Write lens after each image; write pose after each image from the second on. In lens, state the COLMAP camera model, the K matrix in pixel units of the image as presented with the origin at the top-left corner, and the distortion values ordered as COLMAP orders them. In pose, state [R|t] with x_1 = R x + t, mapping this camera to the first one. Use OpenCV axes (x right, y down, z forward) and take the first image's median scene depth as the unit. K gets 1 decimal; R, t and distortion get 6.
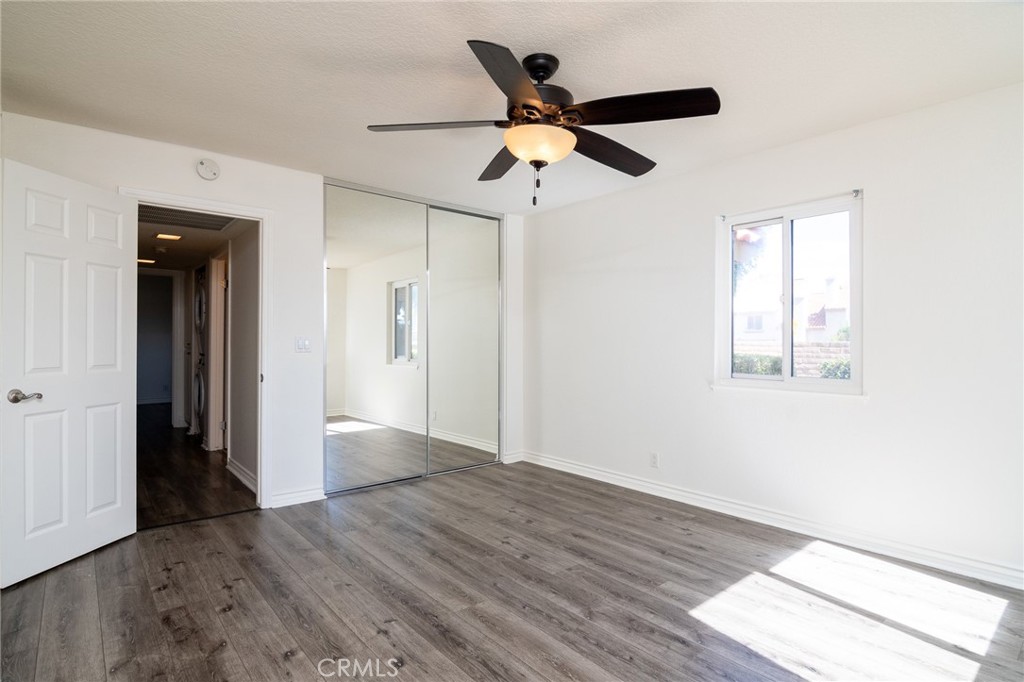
lens RADIAL K [[503.2, 0, 514.2], [0, 503.2, 350.6], [0, 0, 1]] dist [0.001077, 0.000327]
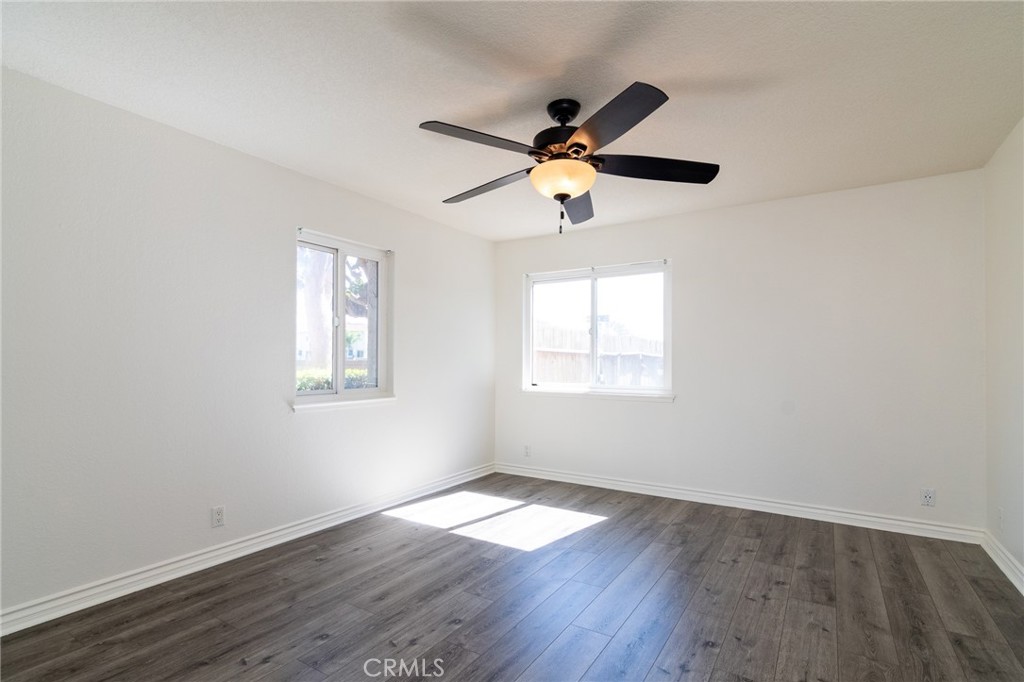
lens RADIAL K [[469.5, 0, 509.7], [0, 469.5, 360.3], [0, 0, 1]] dist [-0.000153, 0.000379]
pose [[-0.247395, 0.003885, 0.968907, -0.678646], [0.015631, 0.999878, -0.000018, -0.011609], [-0.968789, 0.015140, -0.247425, 1.008243]]
